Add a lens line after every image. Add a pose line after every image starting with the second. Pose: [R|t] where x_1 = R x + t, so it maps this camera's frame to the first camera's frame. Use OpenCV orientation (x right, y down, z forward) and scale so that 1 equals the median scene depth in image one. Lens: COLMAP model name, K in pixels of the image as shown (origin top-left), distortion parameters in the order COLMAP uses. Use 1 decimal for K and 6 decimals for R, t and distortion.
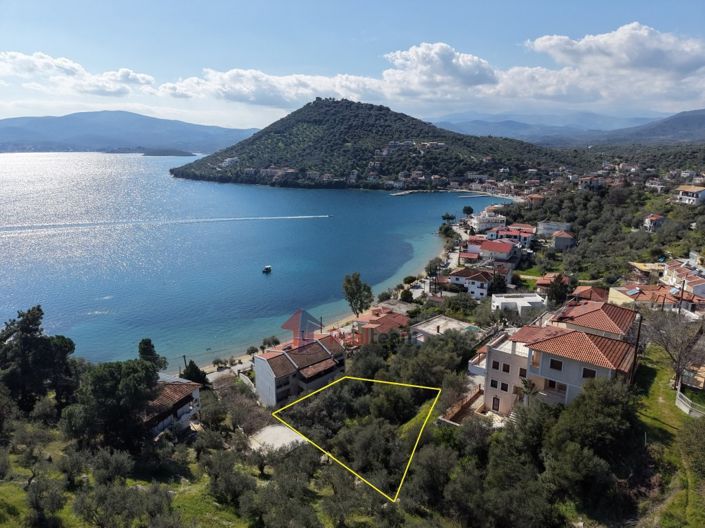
lens RADIAL K [[470.1, 0, 352.5], [0, 470.1, 264.0], [0, 0, 1]] dist [0.046365, -0.059752]
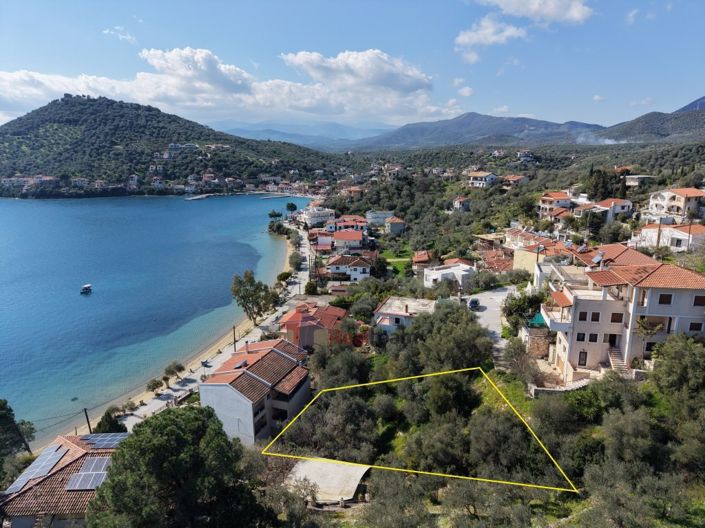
lens RADIAL K [[470.1, 0, 352.5], [0, 470.1, 264.0], [0, 0, 1]] dist [0.046365, -0.059752]
pose [[0.886882, -0.114477, 0.447588, -0.106916], [0.122116, 0.992445, 0.011864, 0.009763], [-0.445565, 0.044136, 0.894161, 0.077957]]
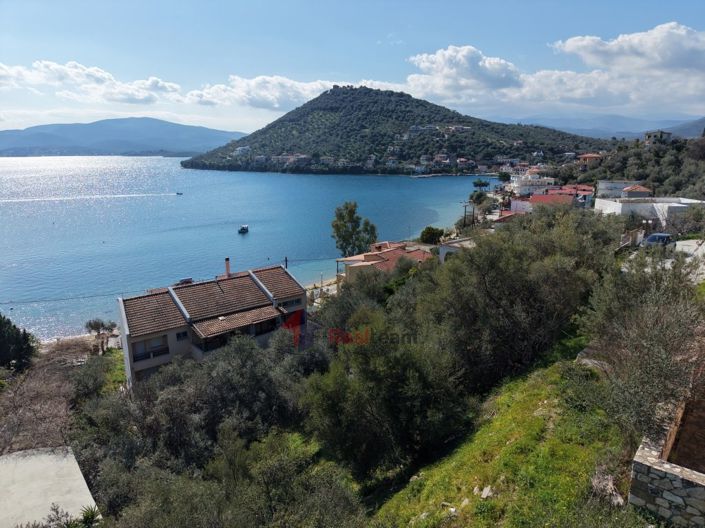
lens RADIAL K [[472.0, 0, 351.6], [0, 472.0, 259.1], [0, 0, 1]] dist [0.025126, -0.025111]
pose [[0.998864, 0.003995, -0.047483, 0.020018], [-0.005110, 0.999714, -0.023377, 0.057468], [0.047376, 0.023593, 0.998598, 0.183019]]
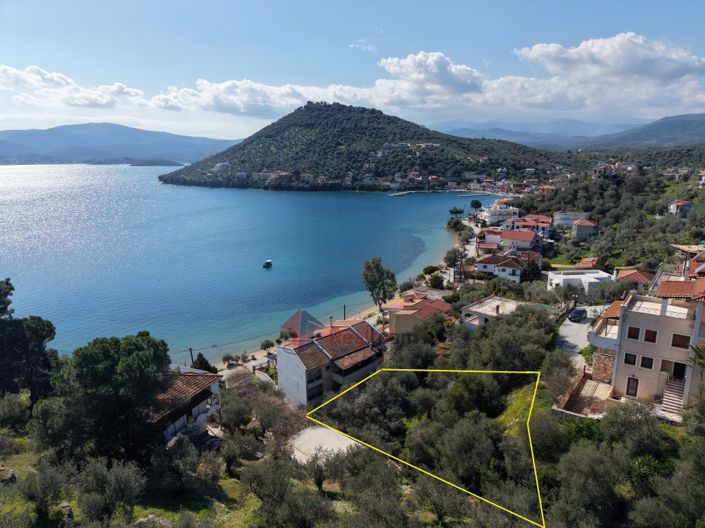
lens RADIAL K [[470.1, 0, 352.5], [0, 470.1, 264.0], [0, 0, 1]] dist [0.046365, -0.059752]
pose [[0.999602, -0.018478, 0.021300, -0.031181], [0.018899, 0.999627, -0.019724, 0.024121], [-0.020927, 0.020118, 0.999579, 0.058040]]
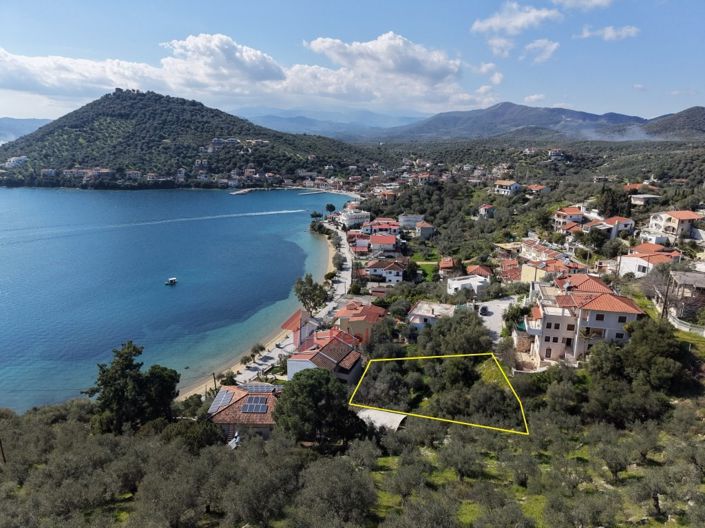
lens RADIAL K [[470.1, 0, 352.5], [0, 470.1, 264.0], [0, 0, 1]] dist [0.046365, -0.059752]
pose [[0.914160, -0.098042, 0.393318, -0.165379], [0.093494, 0.995145, 0.030757, -0.014624], [-0.394423, 0.008656, 0.918888, -0.015816]]
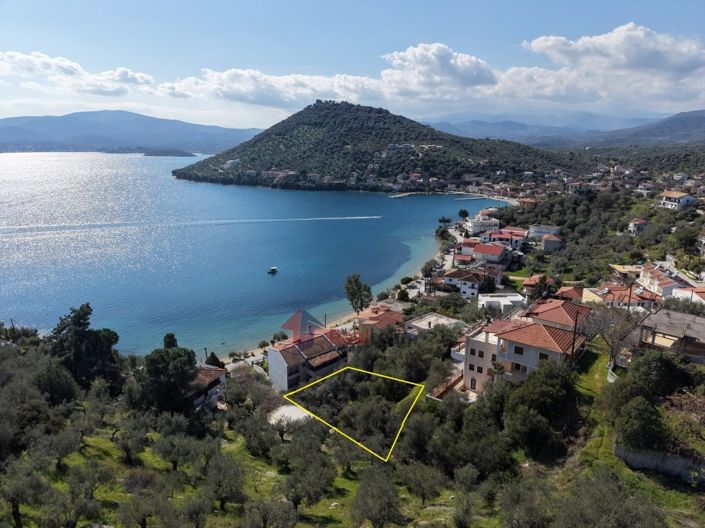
lens RADIAL K [[470.1, 0, 352.5], [0, 470.1, 264.0], [0, 0, 1]] dist [0.046365, -0.059752]
pose [[0.999998, 0.000971, 0.001682, -0.002250], [-0.000972, 0.999999, 0.000500, -0.002876], [-0.001681, -0.000502, 0.999998, -0.046988]]
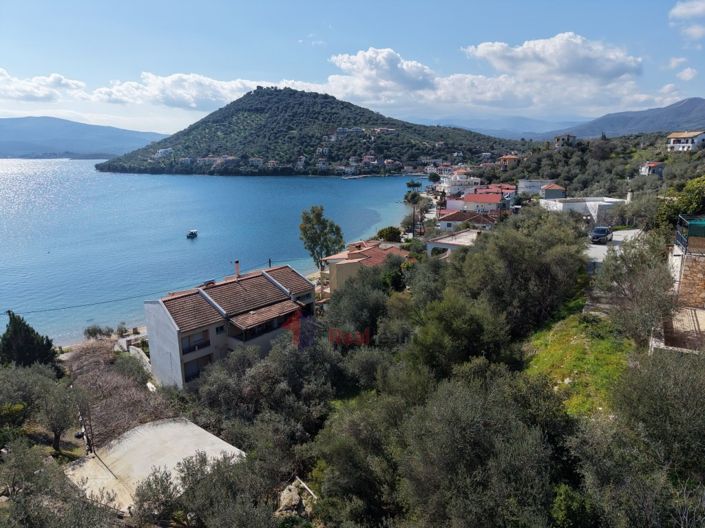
lens RADIAL K [[470.1, 0, 352.5], [0, 470.1, 264.0], [0, 0, 1]] dist [0.046365, -0.059752]
pose [[0.993372, -0.038854, 0.108174, -0.010854], [0.040260, 0.999130, -0.010850, 0.058679], [-0.107658, 0.015133, 0.994073, 0.156188]]
